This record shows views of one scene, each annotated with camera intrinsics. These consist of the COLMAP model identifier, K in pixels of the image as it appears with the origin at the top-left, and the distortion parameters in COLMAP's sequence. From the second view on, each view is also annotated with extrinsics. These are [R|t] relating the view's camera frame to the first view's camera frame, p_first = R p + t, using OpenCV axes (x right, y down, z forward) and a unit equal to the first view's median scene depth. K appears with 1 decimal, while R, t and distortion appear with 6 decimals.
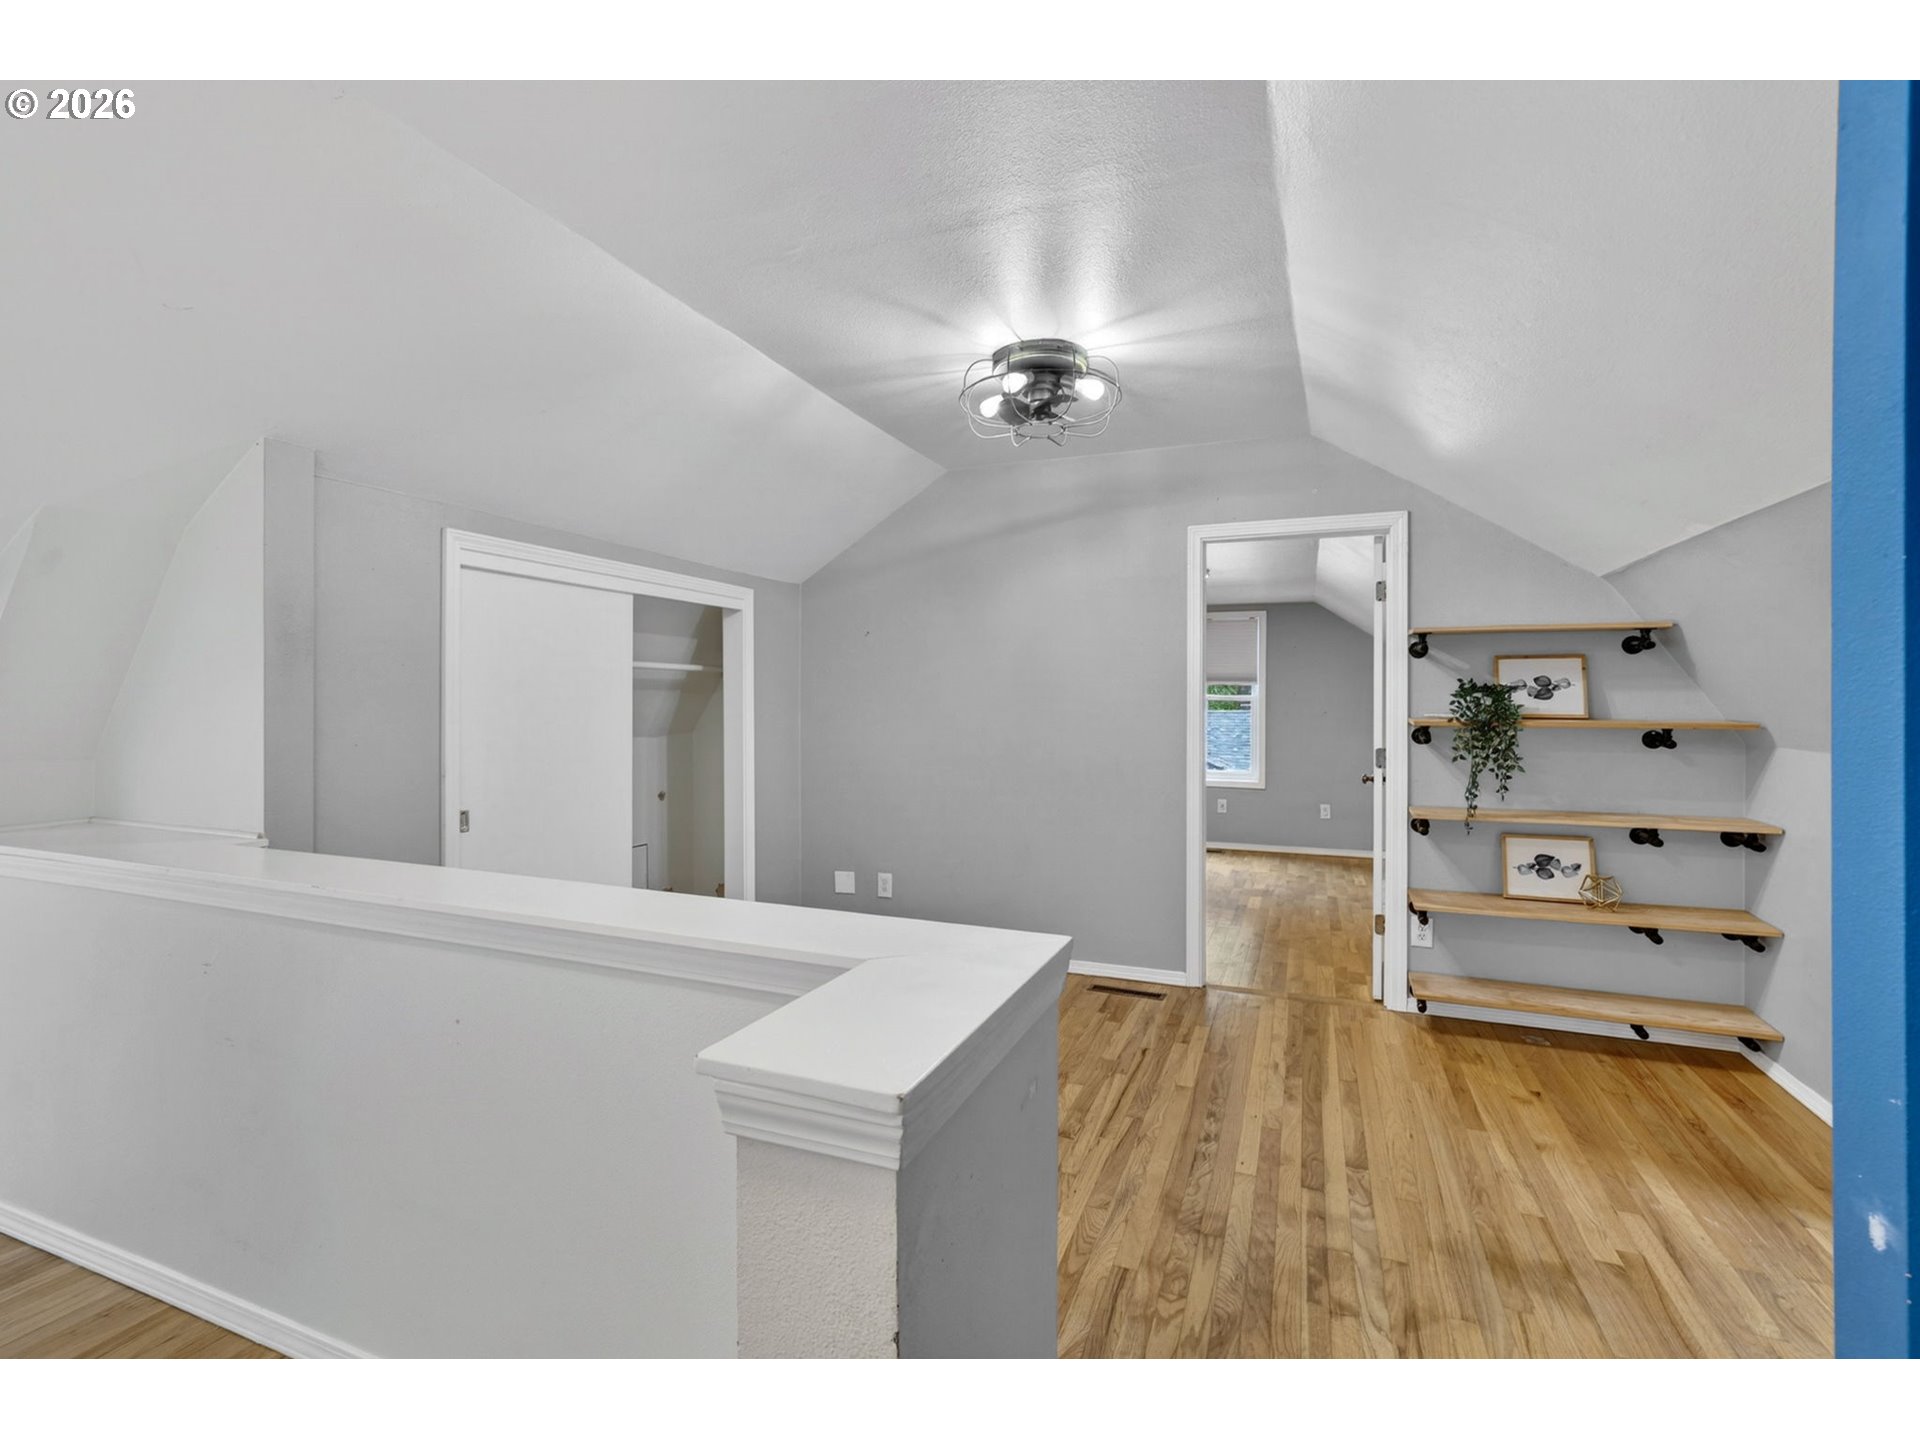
lens RADIAL K [[884.6, 0, 961.4], [0, 884.6, 707.8], [0, 0, 1]] dist [-0.023153, 0.003550]
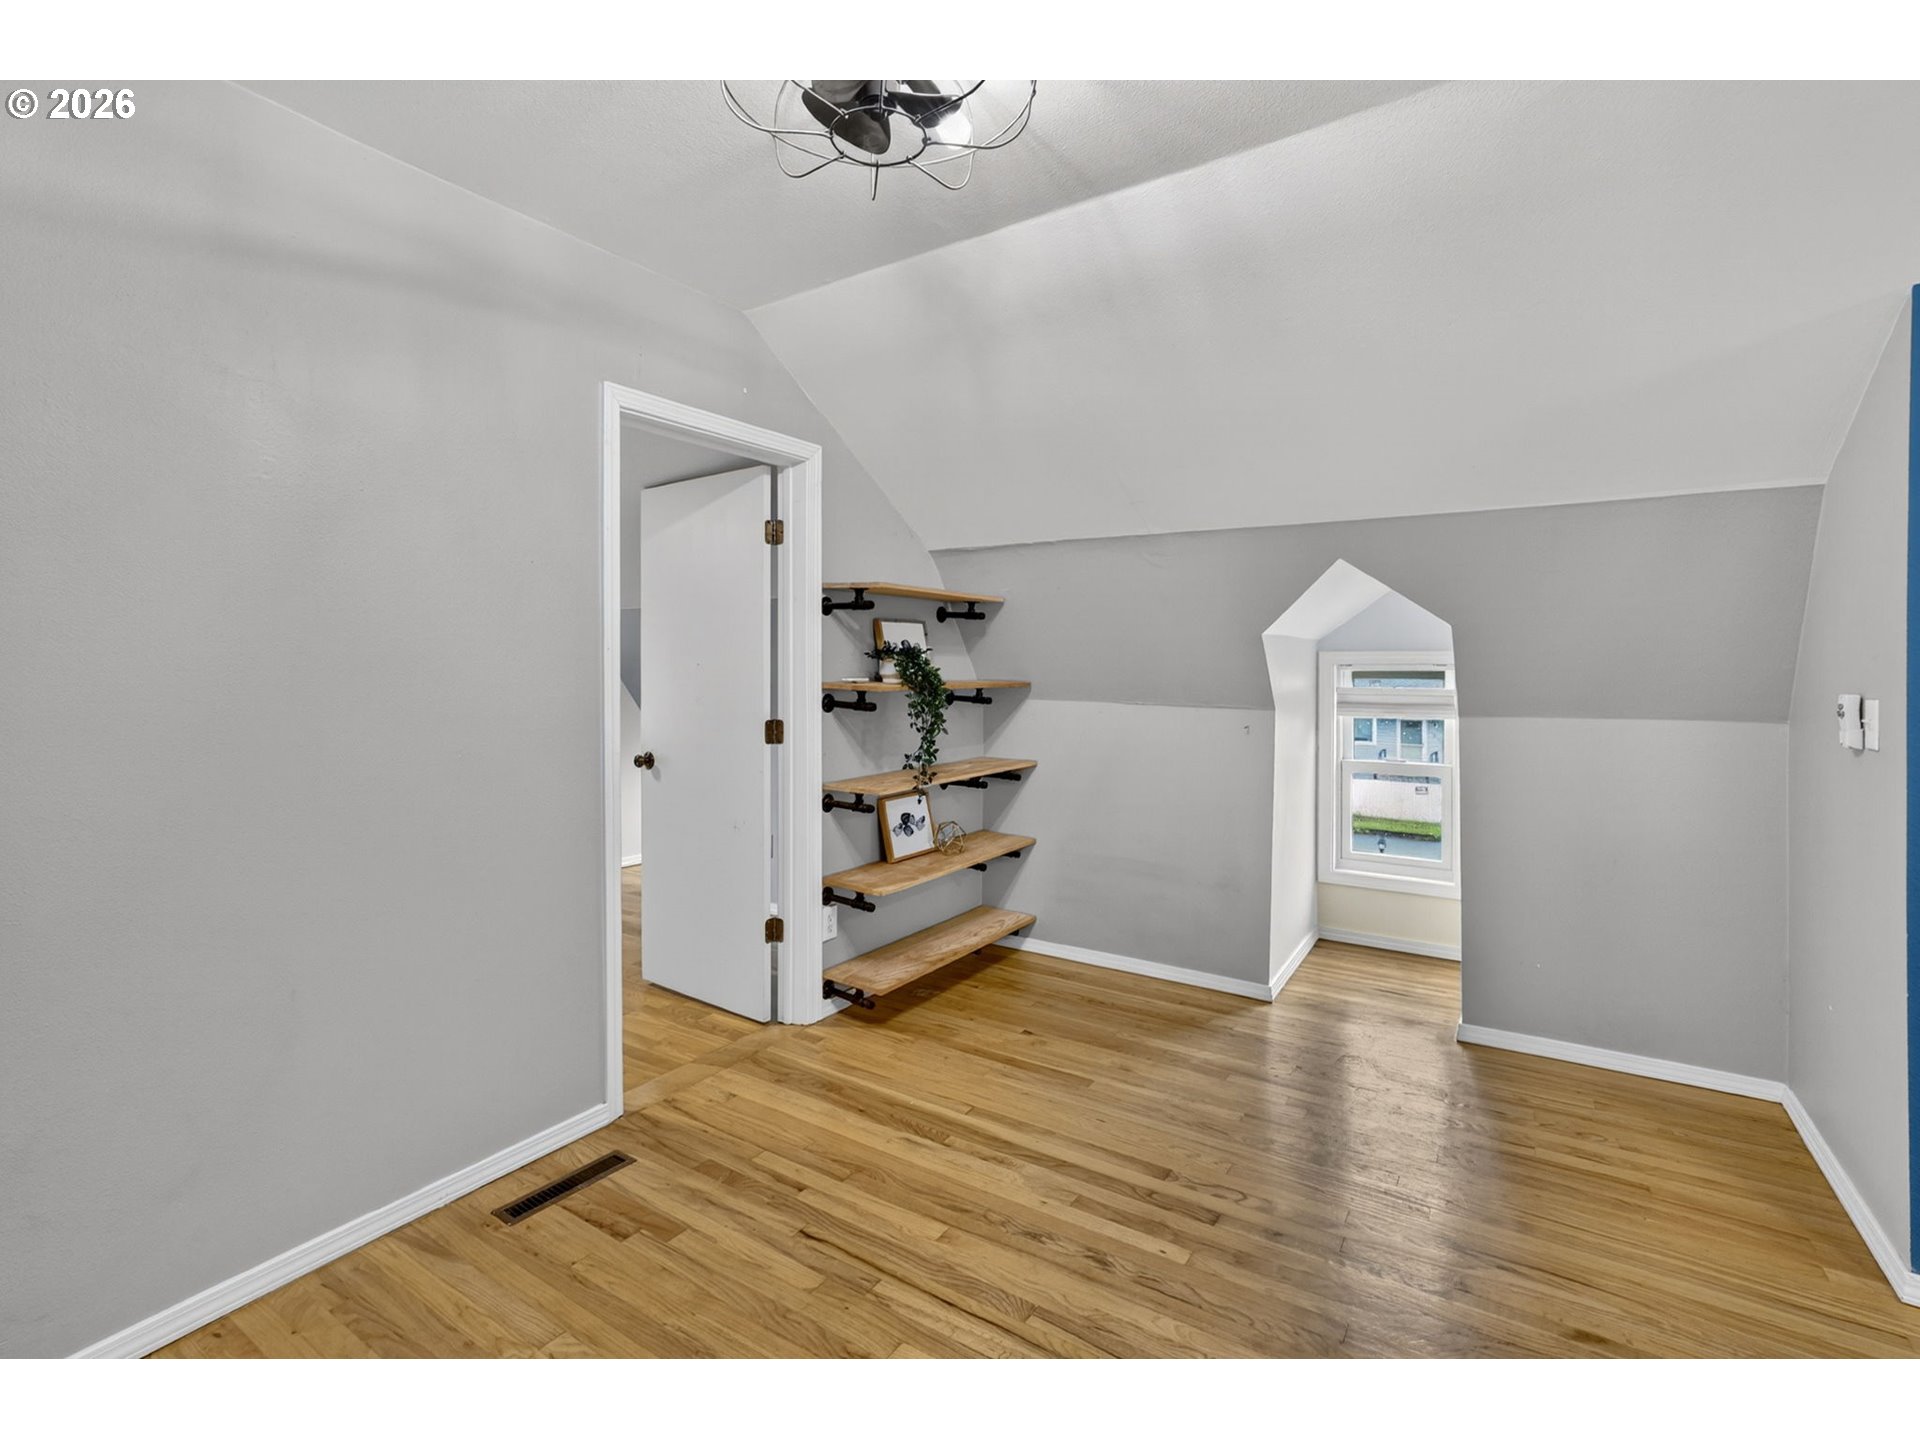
lens RADIAL K [[884.6, 0, 953.2], [0, 884.6, 678.6], [0, 0, 1]] dist [-0.023153, 0.003550]
pose [[0.199119, -0.016253, 0.979840, -0.368976], [0.008025, 0.999856, 0.014954, -0.006429], [-0.979942, 0.004886, 0.199221, 0.789516]]
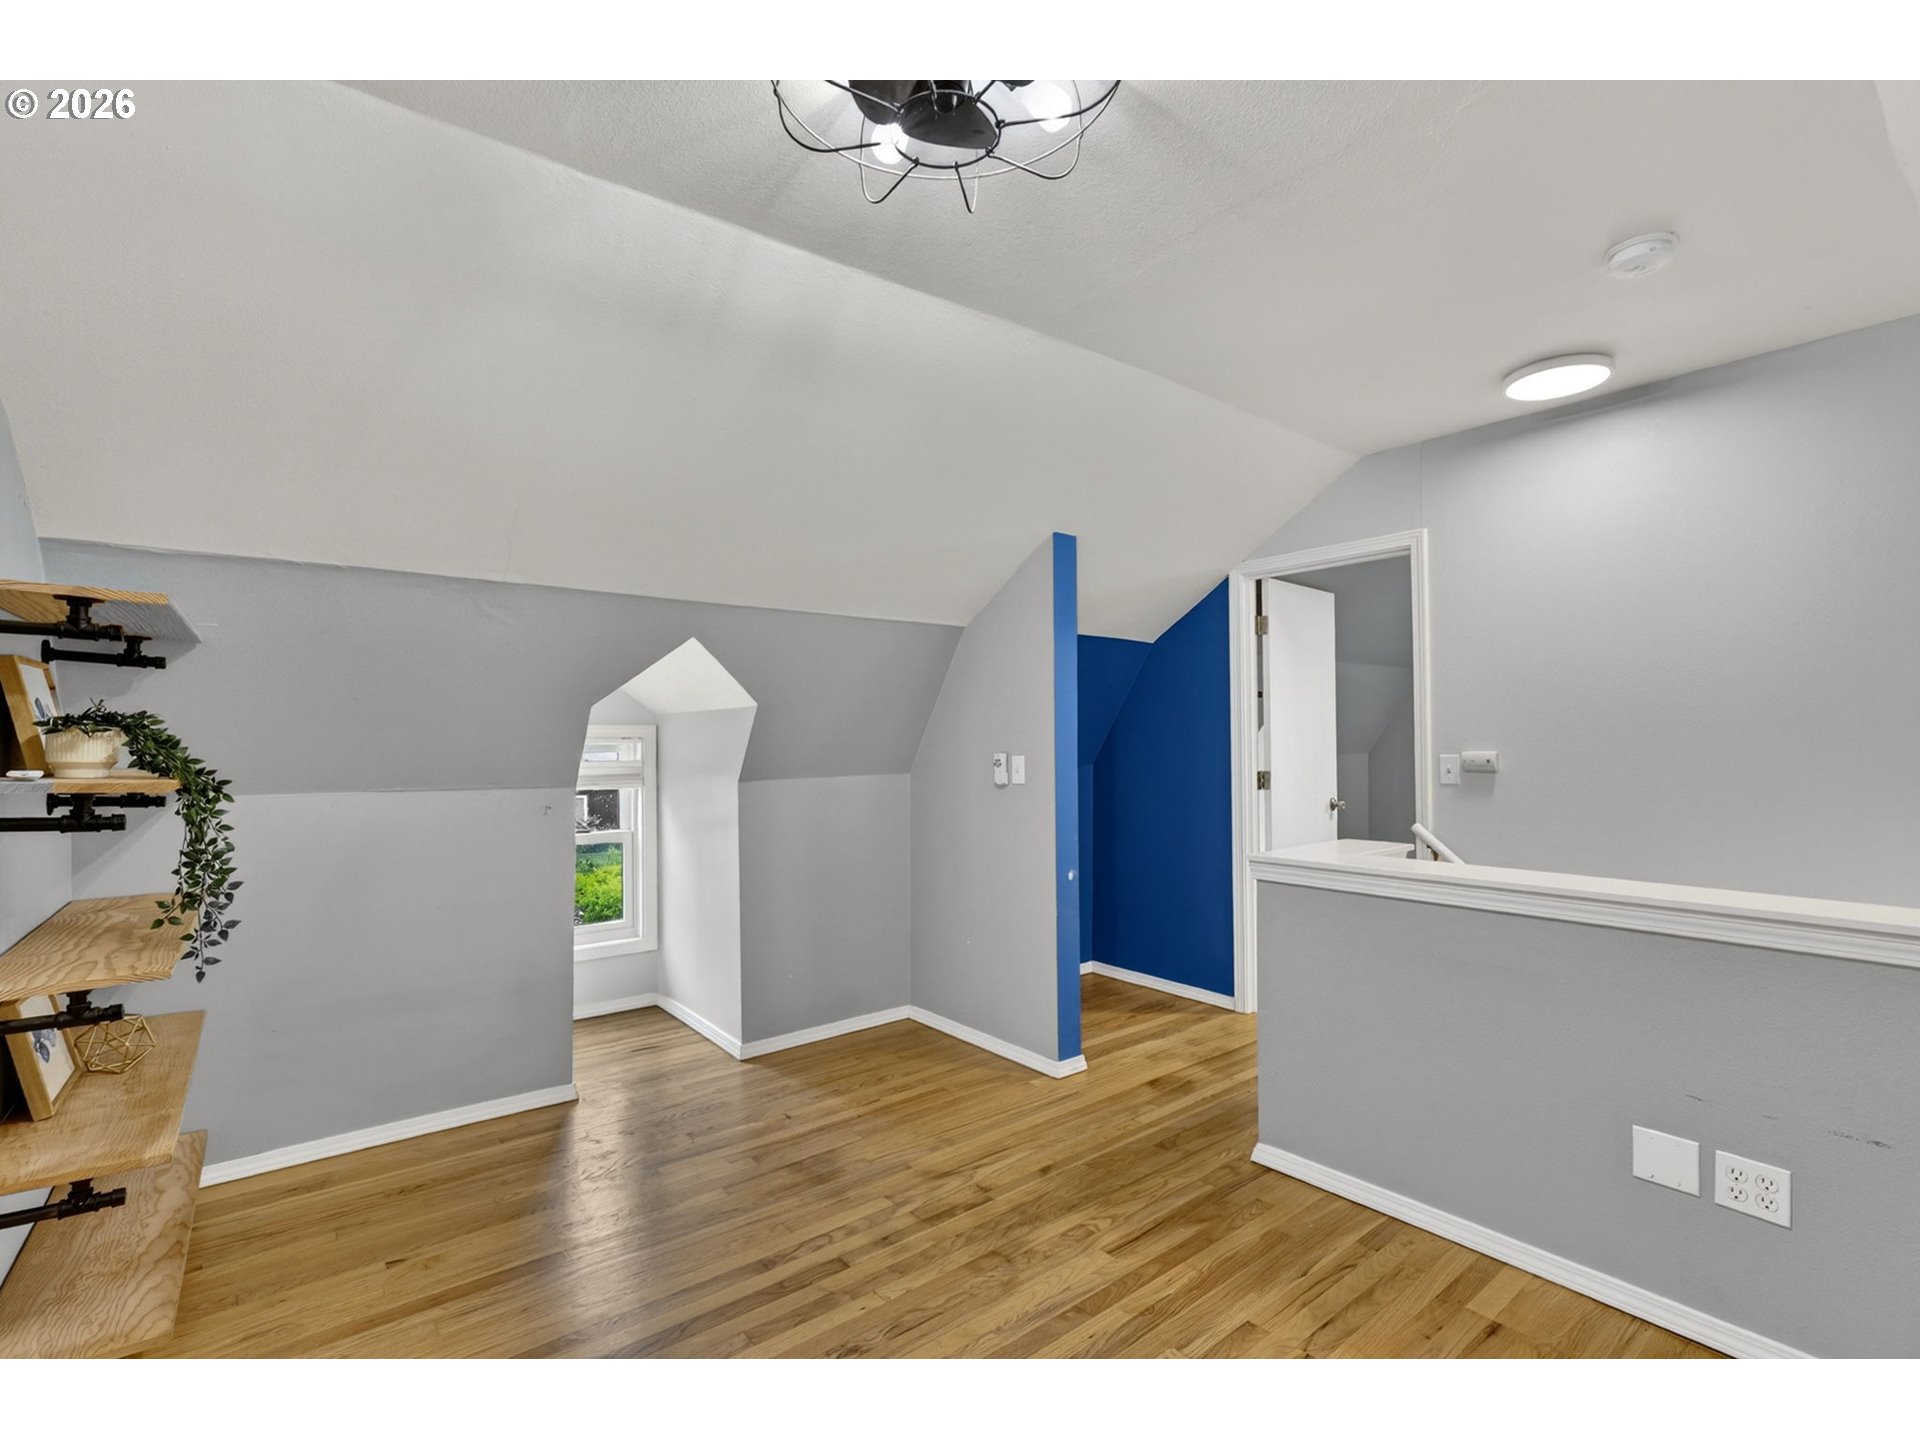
lens RADIAL K [[884.6, 0, 976.9], [0, 884.6, 720.1], [0, 0, 1]] dist [-0.023153, 0.003550]
pose [[-0.874609, 0.005891, 0.484792, -0.131241], [0.005034, 0.999983, -0.003070, -0.018666], [-0.484802, -0.000245, -0.874624, 1.278911]]
